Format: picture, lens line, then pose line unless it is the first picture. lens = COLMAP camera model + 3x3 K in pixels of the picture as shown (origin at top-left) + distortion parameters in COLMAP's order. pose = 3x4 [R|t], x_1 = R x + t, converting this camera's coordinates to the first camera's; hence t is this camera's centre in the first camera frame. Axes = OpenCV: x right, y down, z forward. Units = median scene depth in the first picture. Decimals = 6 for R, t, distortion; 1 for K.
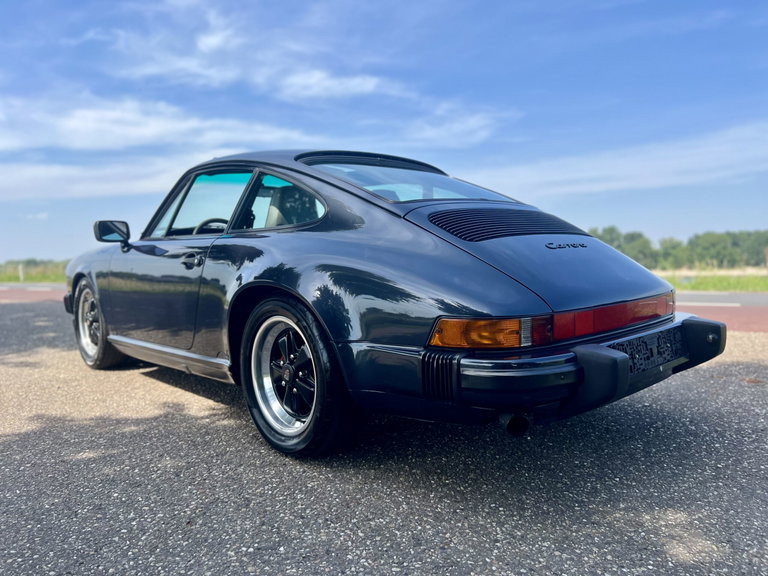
lens RADIAL K [[588.7, 0, 384.0], [0, 588.7, 288.0], [0, 0, 1]] dist [0.013602, -0.012211]
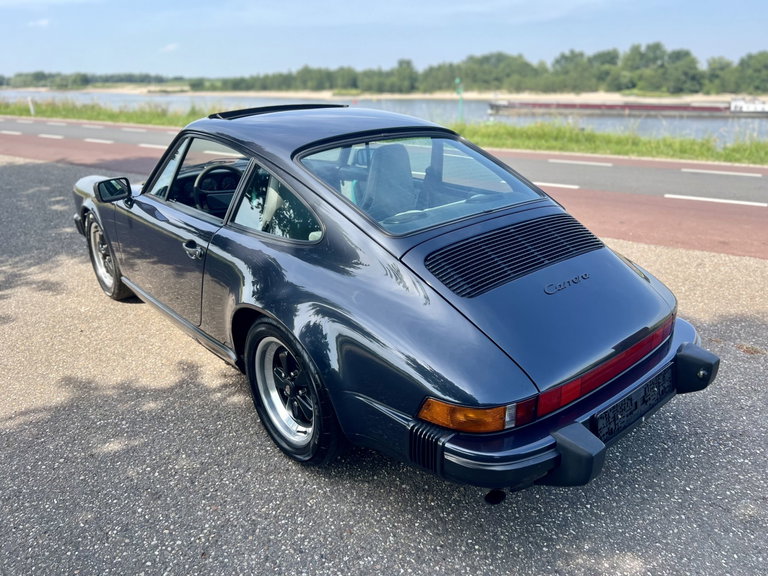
lens RADIAL K [[588.9, 0, 376.6], [0, 588.9, 286.5], [0, 0, 1]] dist [0.008128, -0.002244]
pose [[0.998861, 0.027016, -0.039340, 0.031306], [-0.014304, 0.955920, 0.293280, -0.348713], [0.045529, -0.292383, 0.955217, 0.049434]]
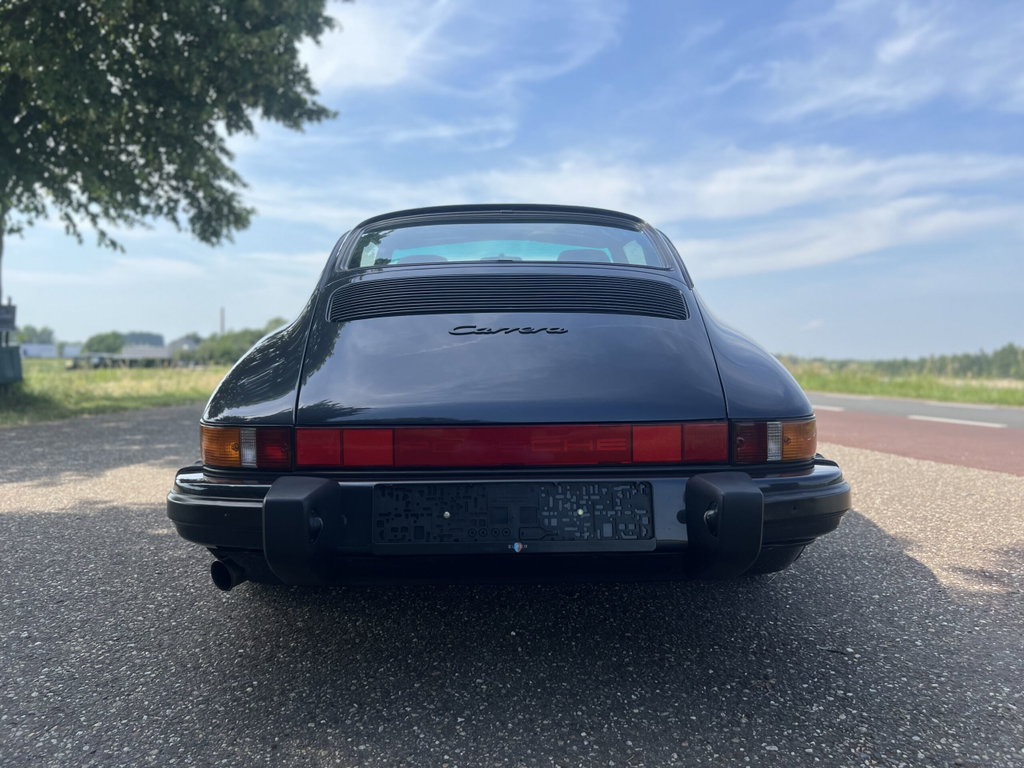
lens RADIAL K [[780.3, 0, 512.0], [0, 780.3, 384.0], [0, 0, 1]] dist [0.015834, -0.004464]
pose [[0.739278, 0.050408, -0.671511, 0.867944], [-0.057646, 0.998271, 0.011474, -0.024882], [0.670928, 0.030227, 0.740906, 0.399756]]
